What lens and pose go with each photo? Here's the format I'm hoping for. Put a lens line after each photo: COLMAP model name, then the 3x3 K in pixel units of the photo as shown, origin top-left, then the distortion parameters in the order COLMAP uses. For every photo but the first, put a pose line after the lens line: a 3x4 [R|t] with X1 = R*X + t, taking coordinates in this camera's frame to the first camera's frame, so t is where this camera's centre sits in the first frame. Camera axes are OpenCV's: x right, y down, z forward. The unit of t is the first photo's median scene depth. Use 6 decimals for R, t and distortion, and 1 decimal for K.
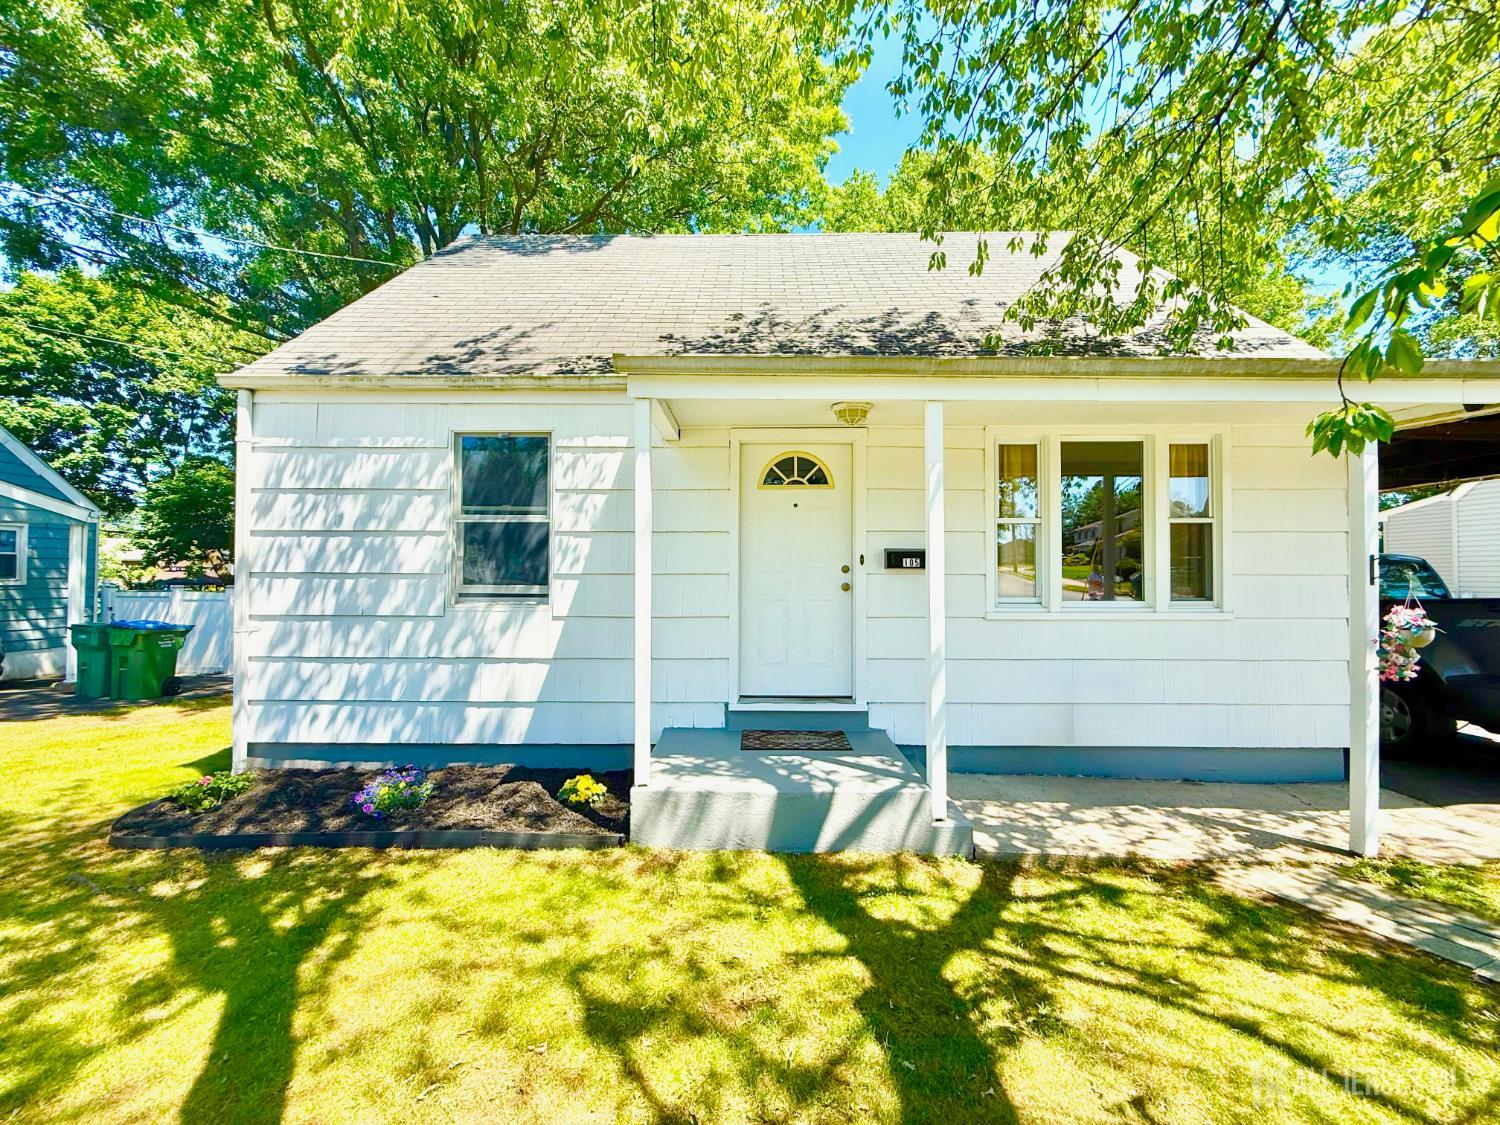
lens RADIAL K [[596.4, 0, 745.5], [0, 596.4, 562.1], [0, 0, 1]] dist [-0.000862, 0.000109]
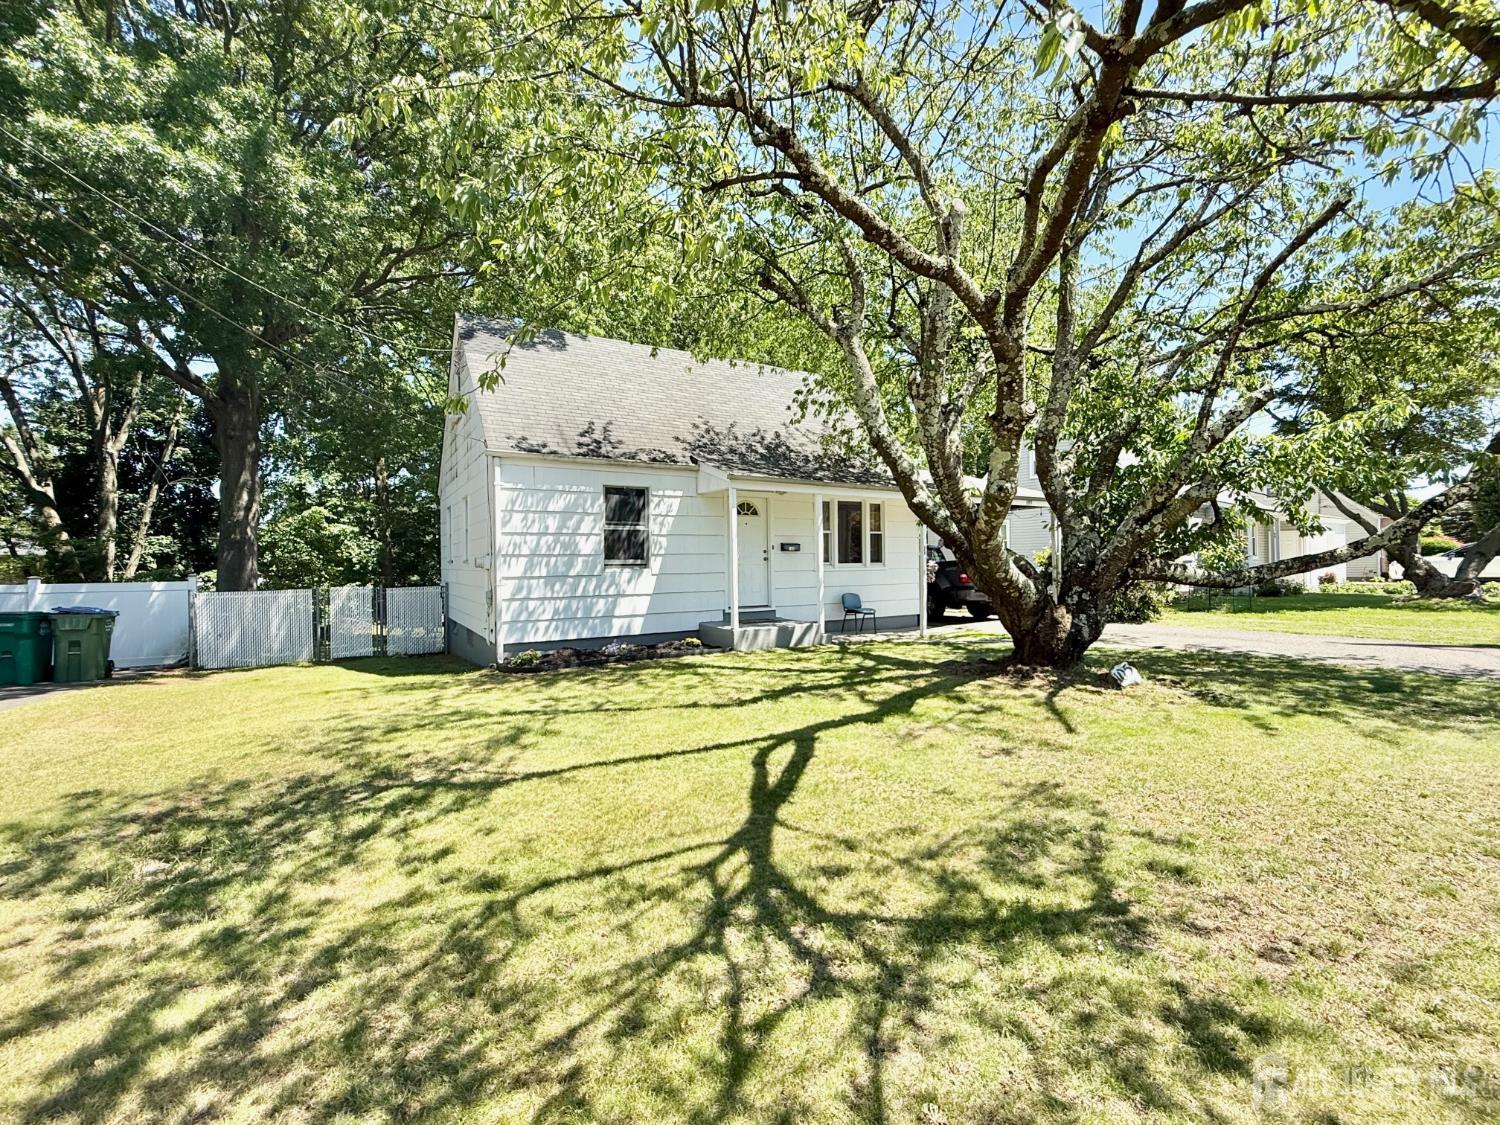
lens RADIAL K [[639.8, 0, 750.0], [0, 639.8, 562.5], [0, 0, 1]] dist [-0.000225, -0.000015]
pose [[0.845266, -0.014794, 0.534141, -1.254137], [0.002972, 0.999731, 0.022987, -0.002302], [-0.534337, -0.017843, 0.845083, -1.131136]]
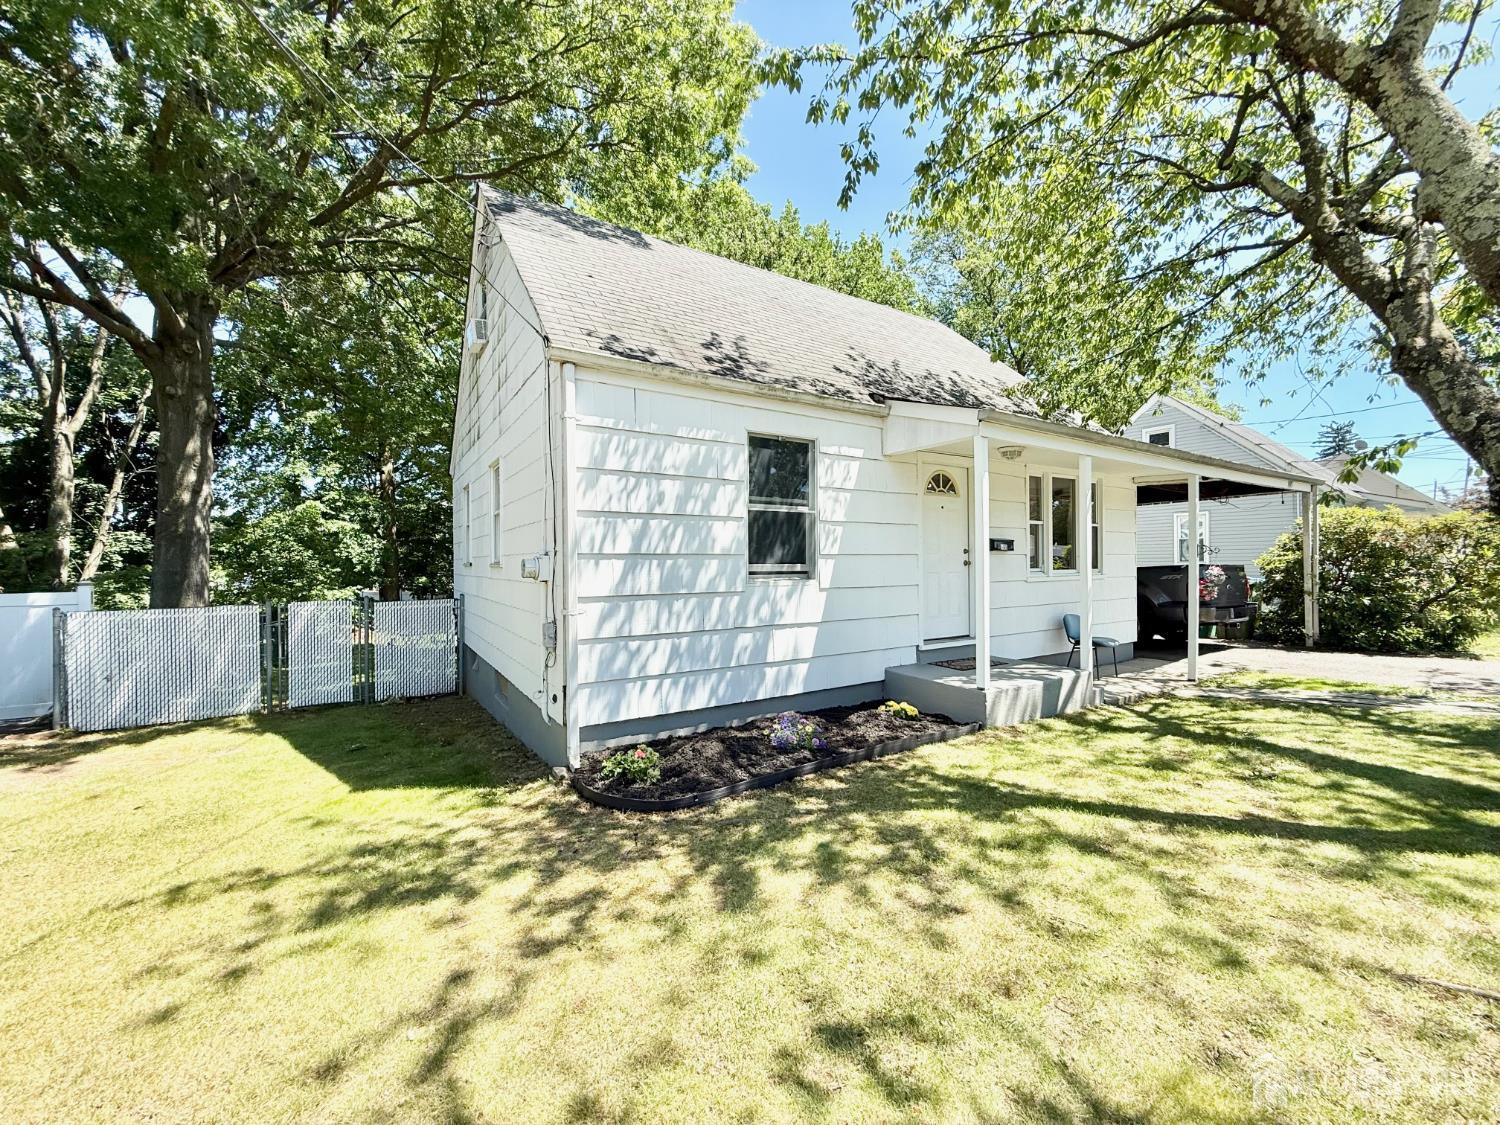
lens RADIAL K [[600.2, 0, 754.0], [0, 600.2, 562.8], [0, 0, 1]] dist [0.000725, 0.000232]
pose [[0.835319, -0.008173, 0.549705, -1.134744], [-0.003222, 0.999800, 0.019761, 0.012810], [-0.549757, -0.018278, 0.835125, 0.024021]]
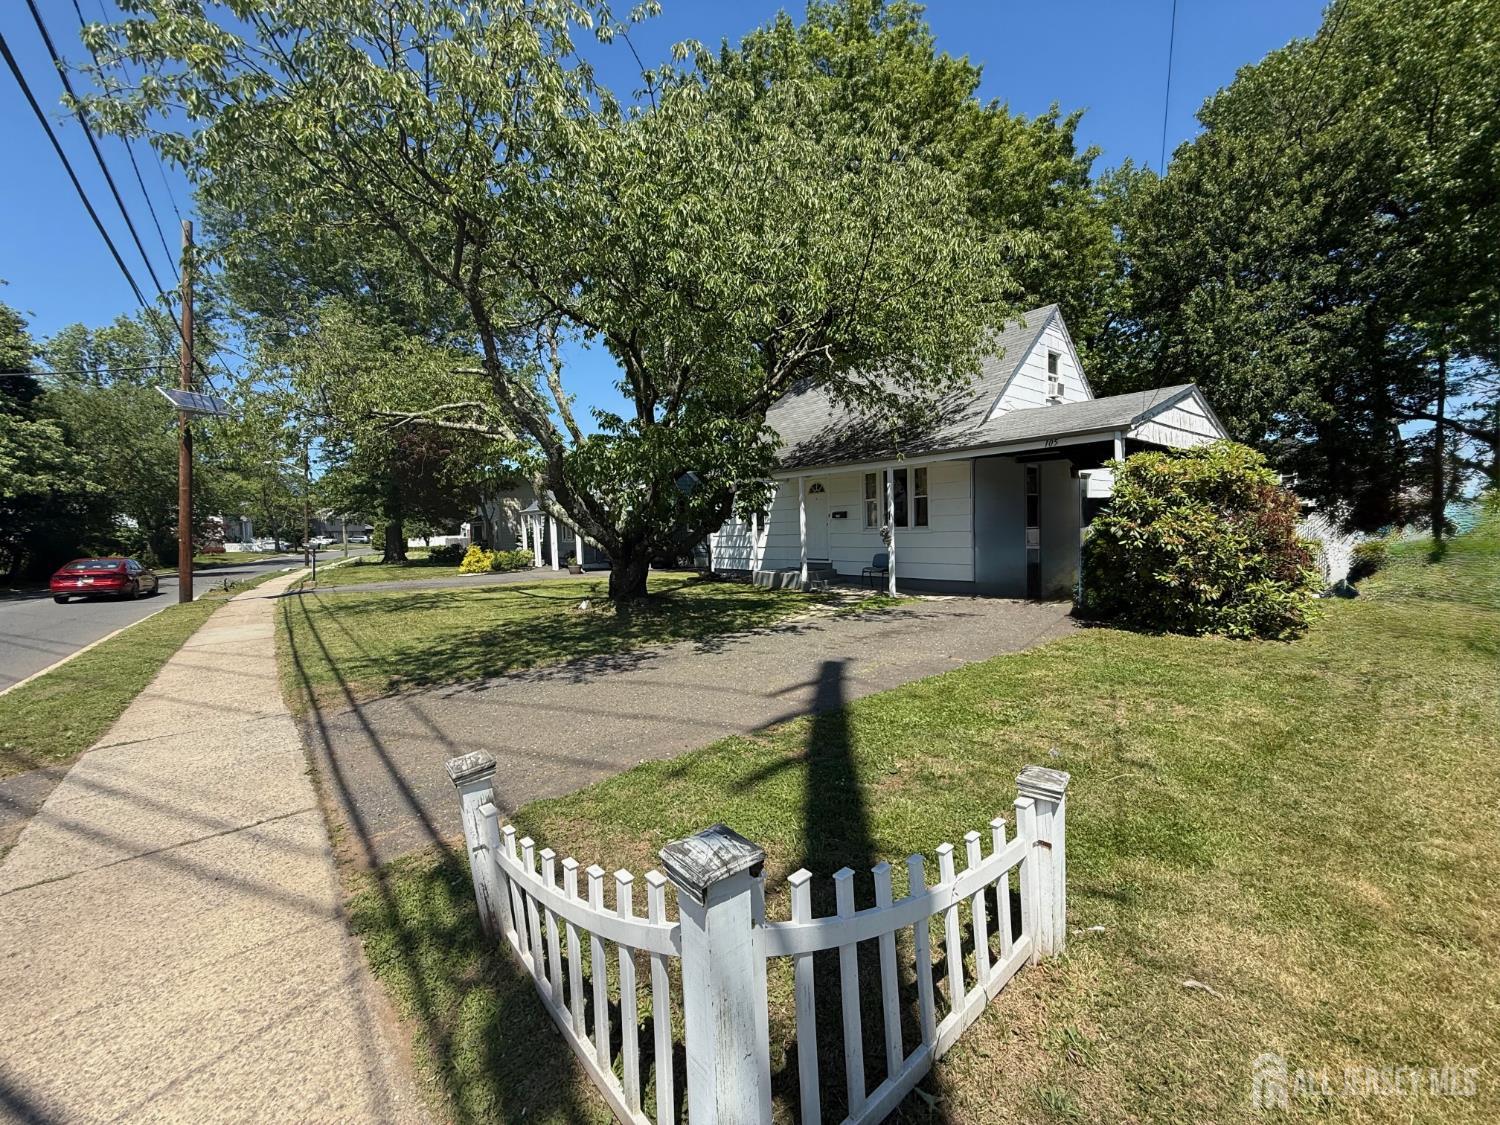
lens RADIAL K [[600.2, 0, 754.0], [0, 600.2, 562.8], [0, 0, 1]] dist [0.000725, 0.000232]
pose [[0.681200, 0.015328, -0.731937, 2.242038], [0.057591, 0.995561, 0.074447, -0.014421], [0.729829, -0.092866, 0.677293, -1.475462]]
